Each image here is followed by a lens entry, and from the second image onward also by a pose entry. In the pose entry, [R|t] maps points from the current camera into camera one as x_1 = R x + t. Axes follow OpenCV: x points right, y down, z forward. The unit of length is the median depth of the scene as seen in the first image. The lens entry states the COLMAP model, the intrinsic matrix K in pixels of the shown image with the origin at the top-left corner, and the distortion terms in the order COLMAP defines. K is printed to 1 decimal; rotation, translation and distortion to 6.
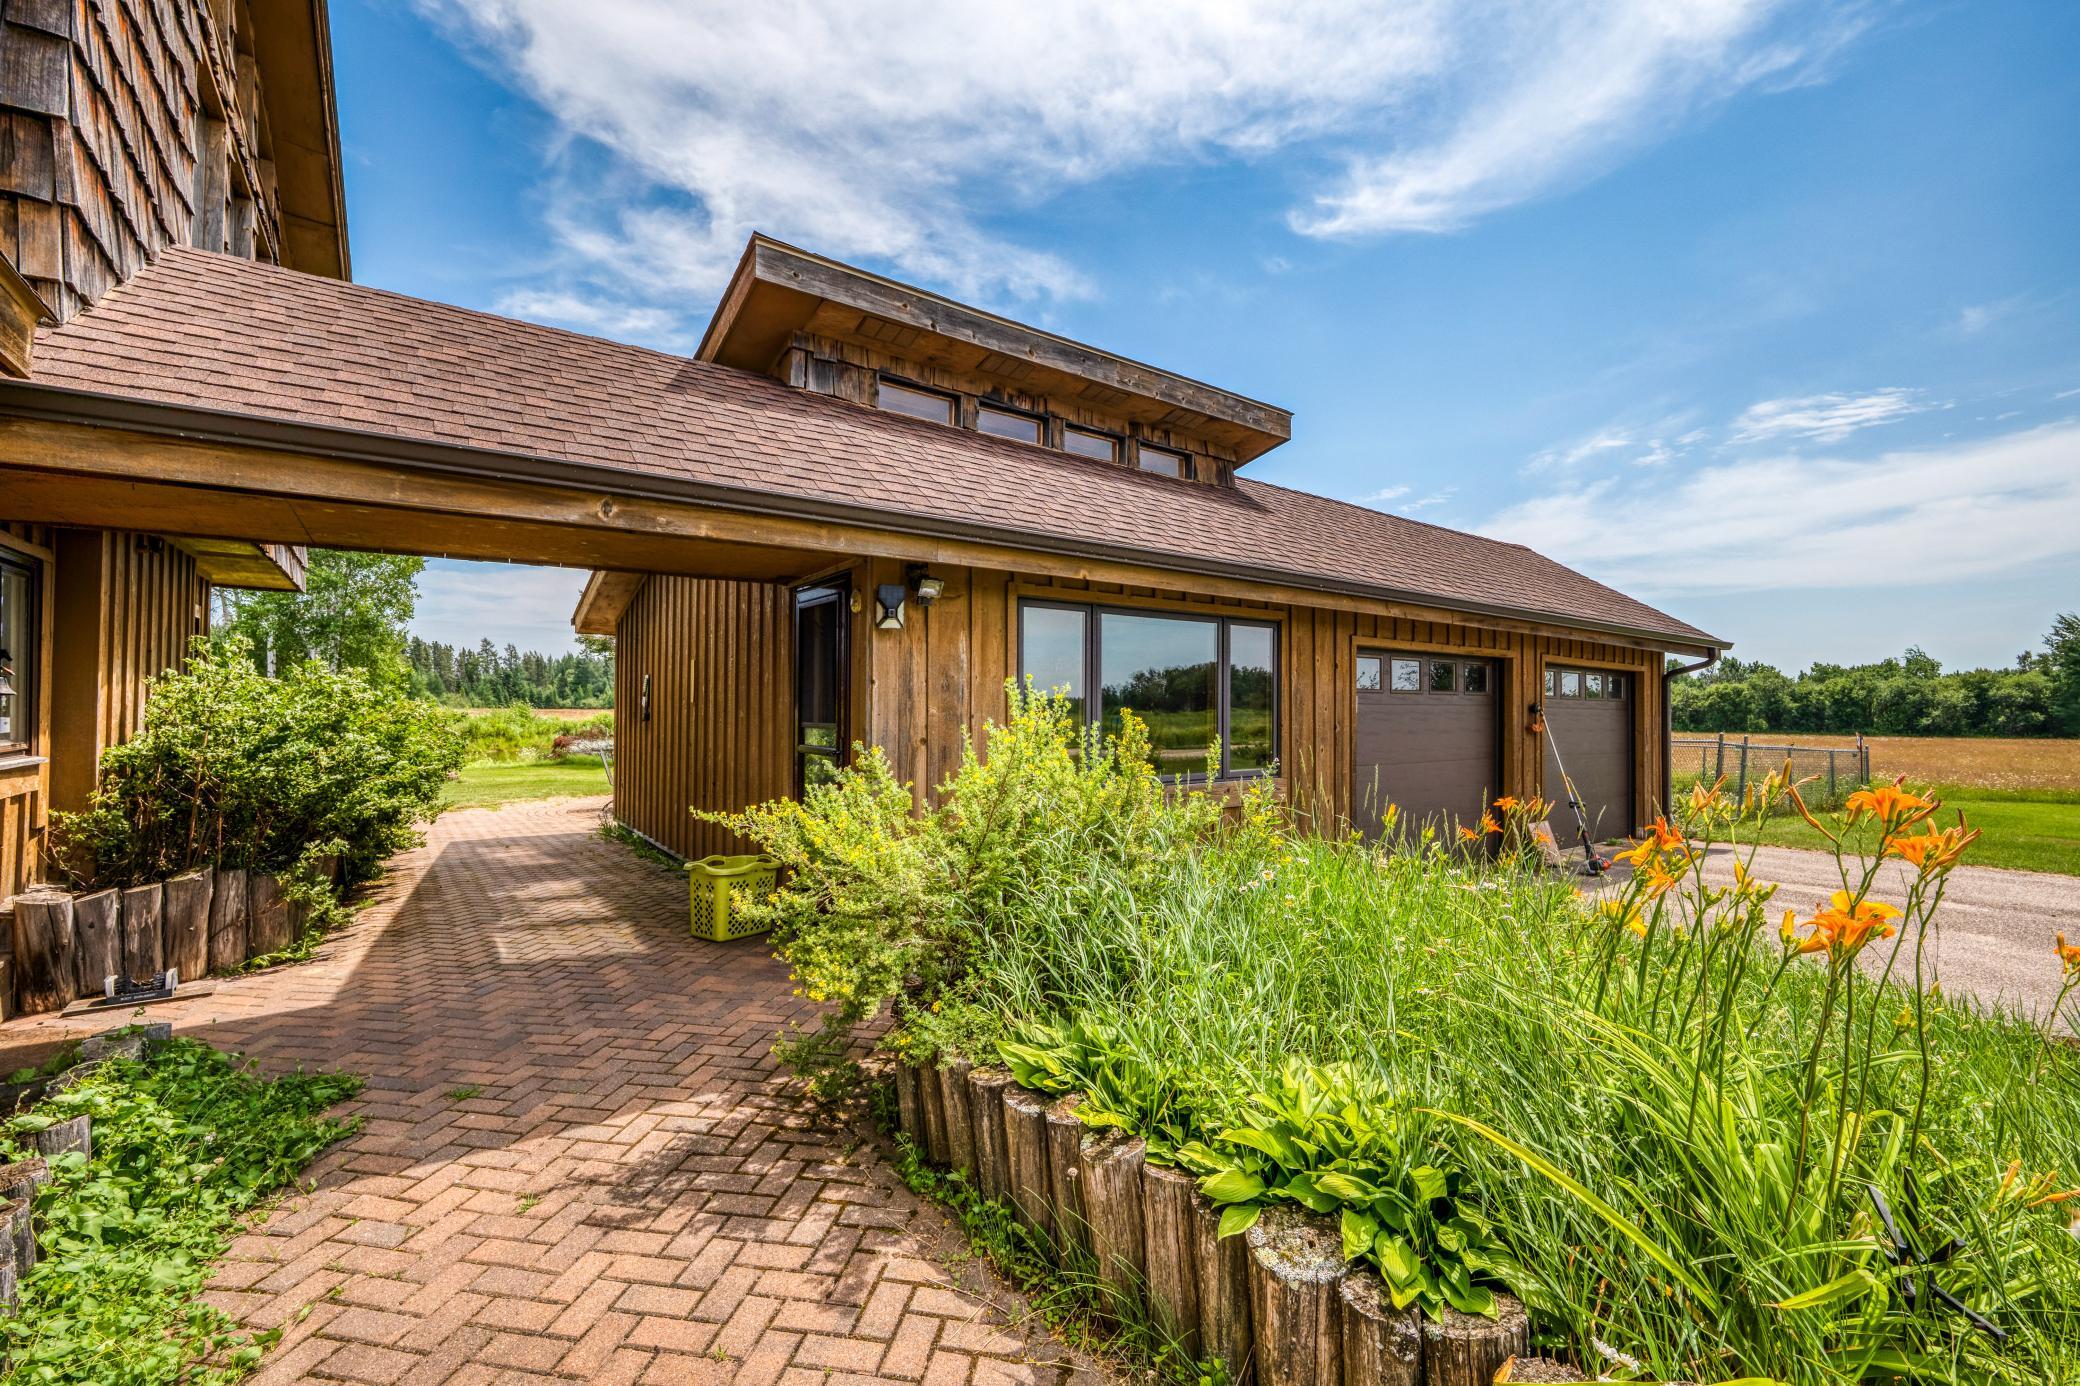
lens RADIAL K [[846.8, 0, 1013.8], [0, 846.8, 705.3], [0, 0, 1]] dist [-0.009506, -0.000225]
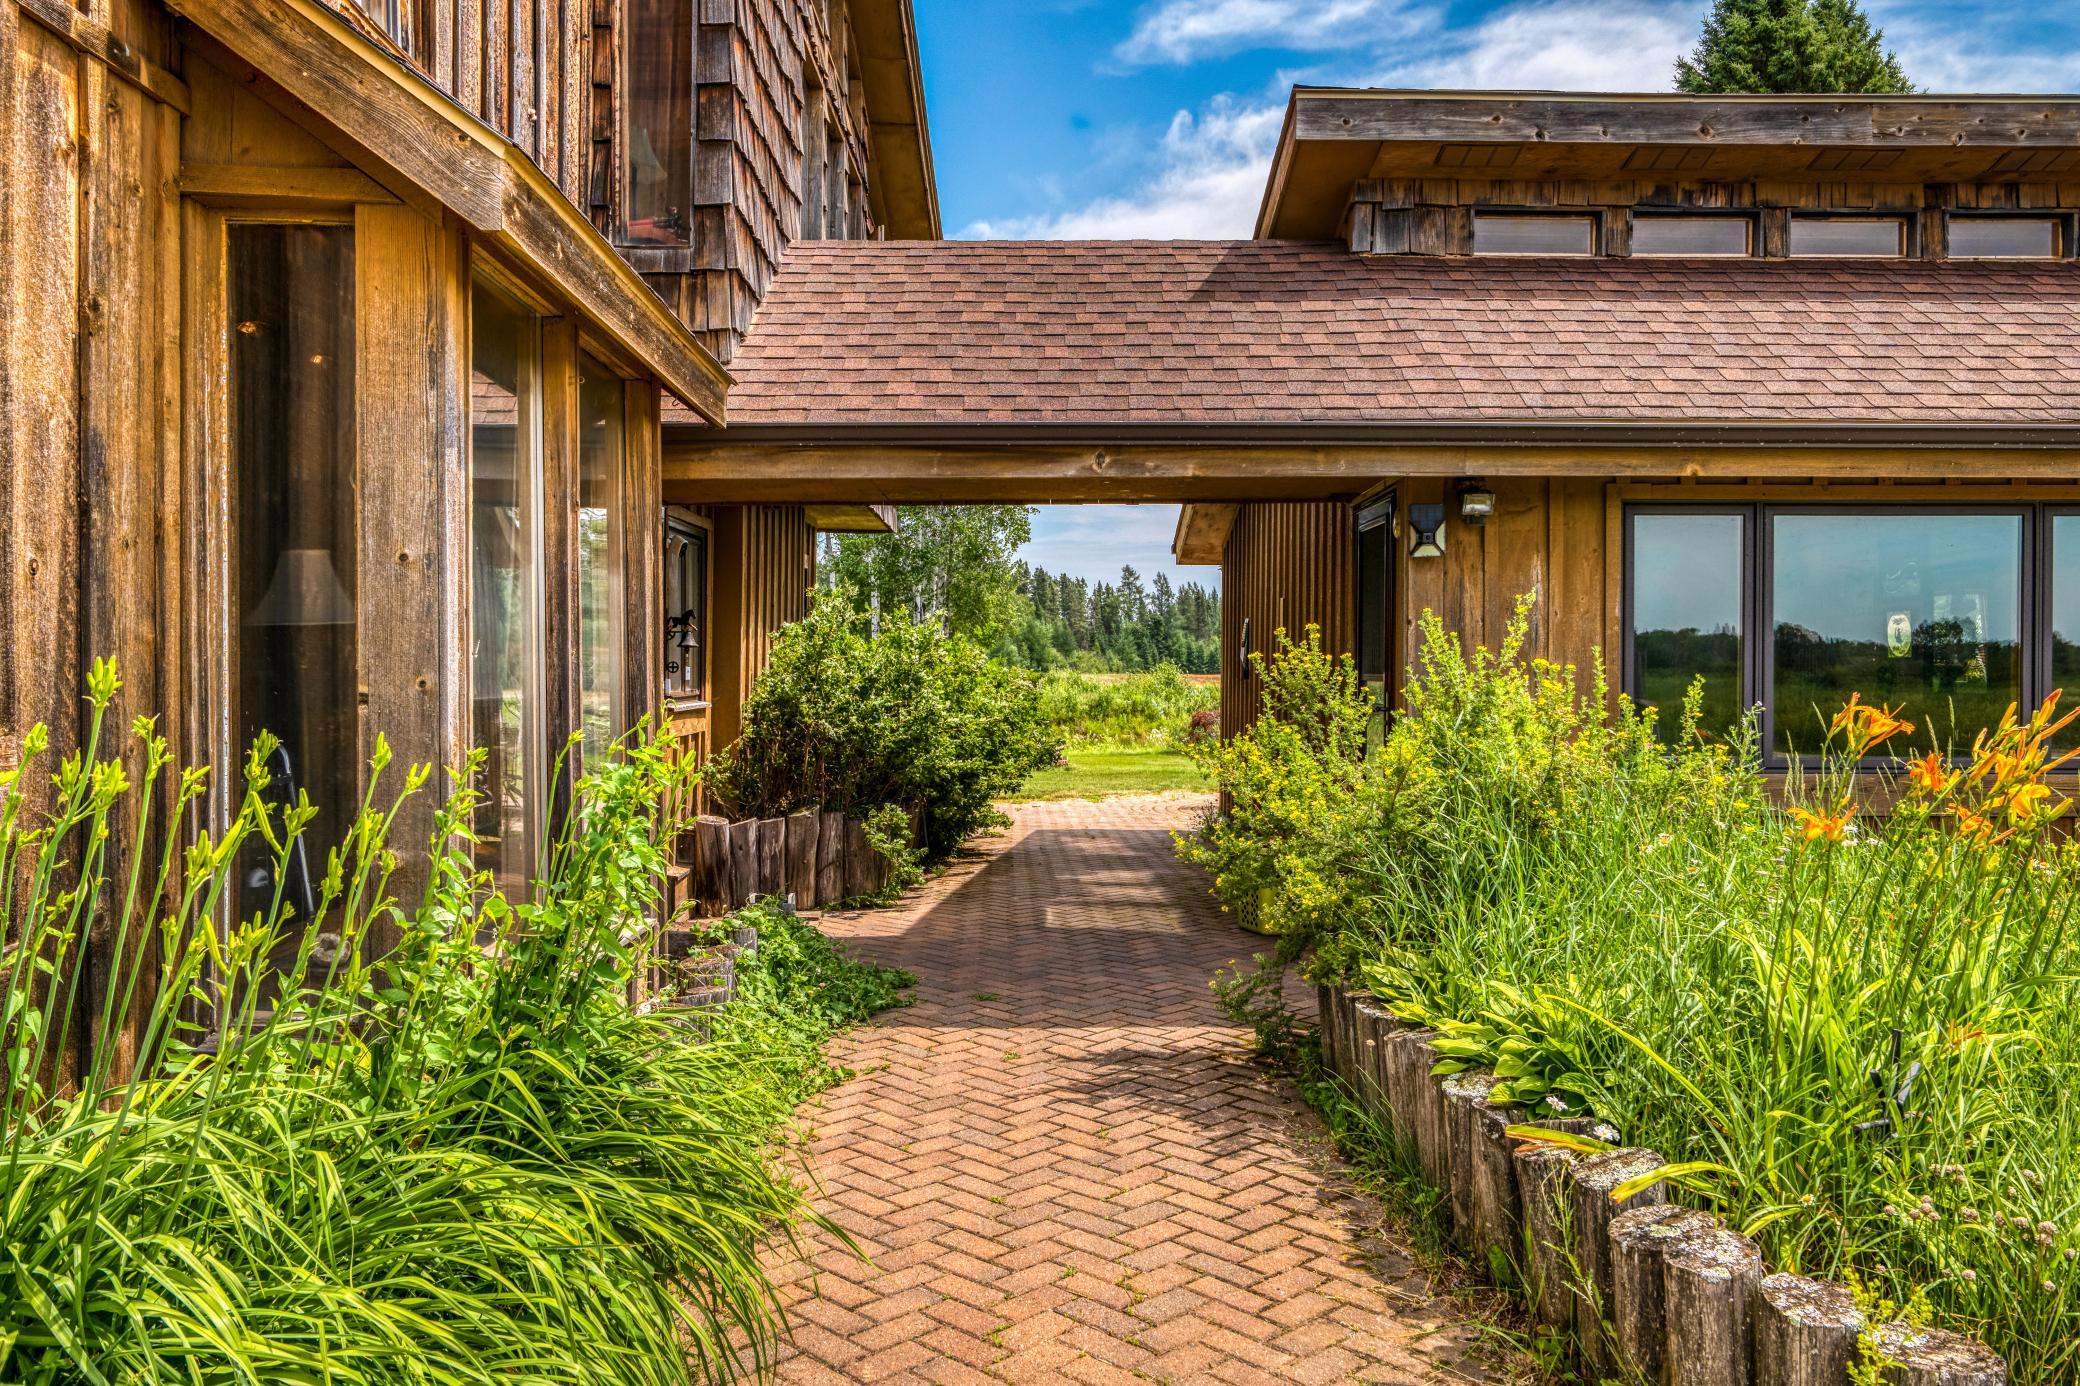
lens RADIAL K [[1538.1, 0, 1031.9], [0, 1538.1, 689.2], [0, 0, 1]] dist [0.026839, -0.003348]
pose [[0.811793, 0.006068, -0.583914, 0.402211], [0.001755, 0.999916, 0.012831, 0.017000], [0.583943, -0.011441, 0.811714, -0.424422]]
